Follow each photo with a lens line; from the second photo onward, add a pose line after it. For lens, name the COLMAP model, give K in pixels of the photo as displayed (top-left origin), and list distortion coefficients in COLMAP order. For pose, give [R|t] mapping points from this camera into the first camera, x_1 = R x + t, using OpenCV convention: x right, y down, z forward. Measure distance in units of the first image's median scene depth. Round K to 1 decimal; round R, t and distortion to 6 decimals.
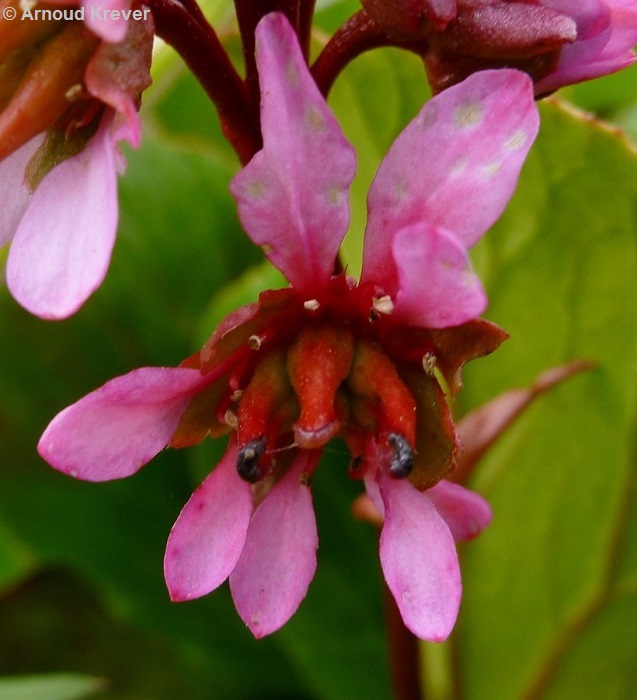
lens RADIAL K [[855.2, 0, 318.4], [0, 855.2, 350.2], [0, 0, 1]] dist [-0.000327, 0.000000]
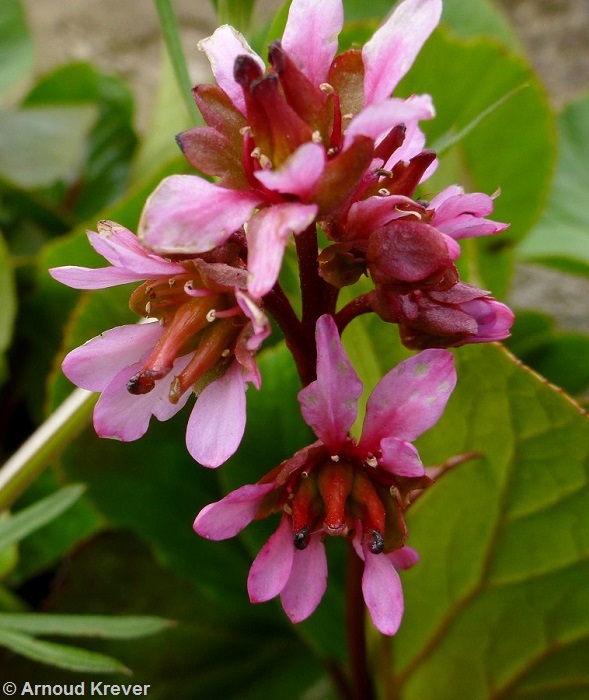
lens RADIAL K [[626.8, 0, 294.6], [0, 626.8, 349.8], [0, 0, 1]] dist [0.005919, -0.001958]
pose [[0.998273, 0.057786, 0.010556, -0.128837], [-0.057721, 0.998312, -0.006359, -0.283132], [-0.010906, 0.005739, 0.999924, -0.428916]]
